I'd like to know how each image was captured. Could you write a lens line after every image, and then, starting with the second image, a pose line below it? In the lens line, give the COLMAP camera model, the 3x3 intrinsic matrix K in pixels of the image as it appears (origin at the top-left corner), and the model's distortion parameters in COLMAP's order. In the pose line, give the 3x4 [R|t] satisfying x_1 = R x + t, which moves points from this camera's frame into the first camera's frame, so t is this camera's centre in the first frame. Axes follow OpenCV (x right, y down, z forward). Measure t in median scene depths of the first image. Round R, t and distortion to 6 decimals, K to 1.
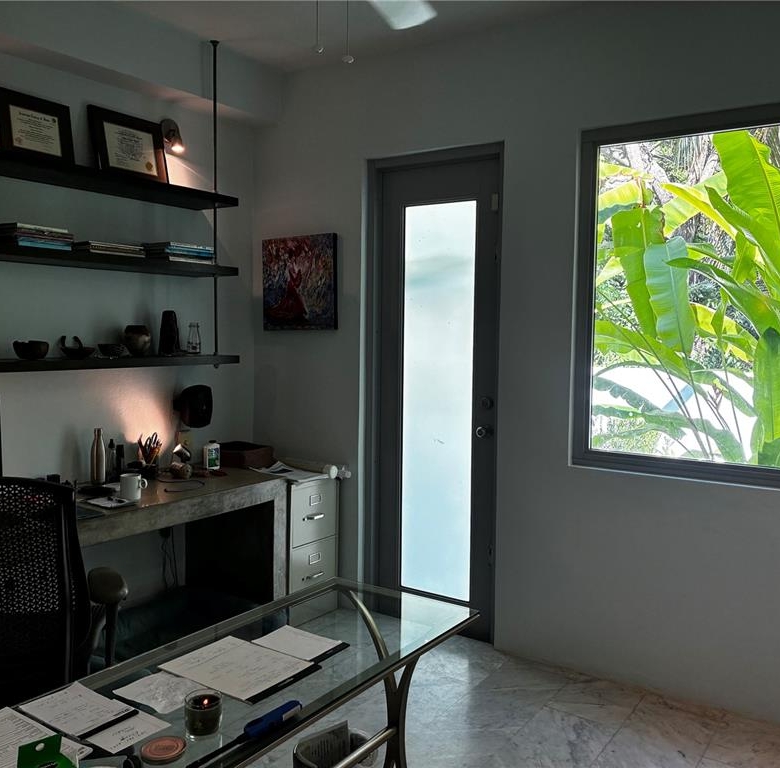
lens RADIAL K [[779.6, 0, 391.1], [0, 779.6, 383.1], [0, 0, 1]] dist [0.029420, 0.000000]
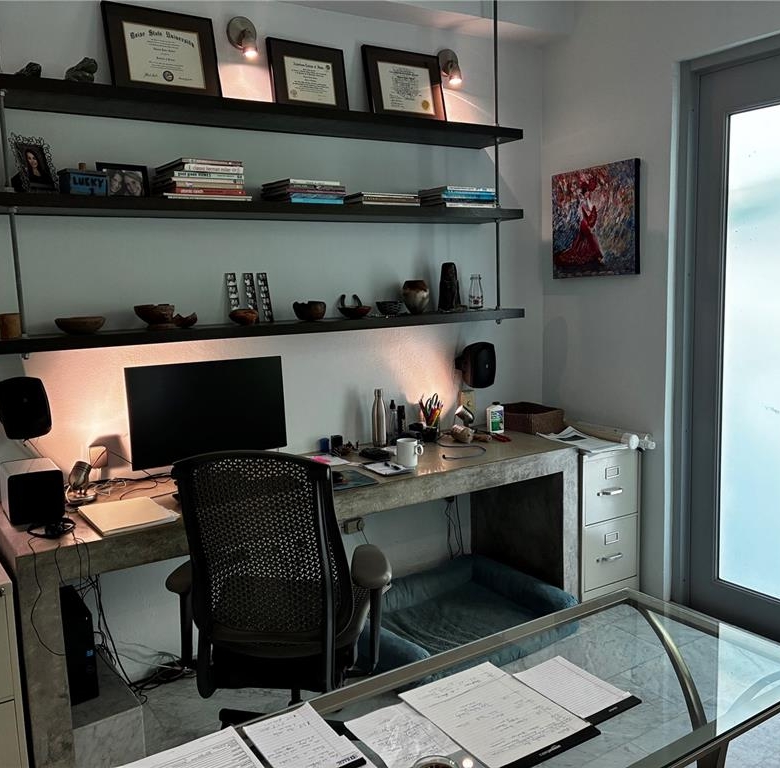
lens RADIAL K [[779.6, 0, 390.7], [0, 779.6, 387.7], [0, 0, 1]] dist [0.029420, 0.000000]
pose [[0.926038, 0.008896, -0.377324, 0.002710], [0.018552, 0.997441, 0.069048, -0.010043], [0.376973, -0.070942, 0.923503, 0.113655]]
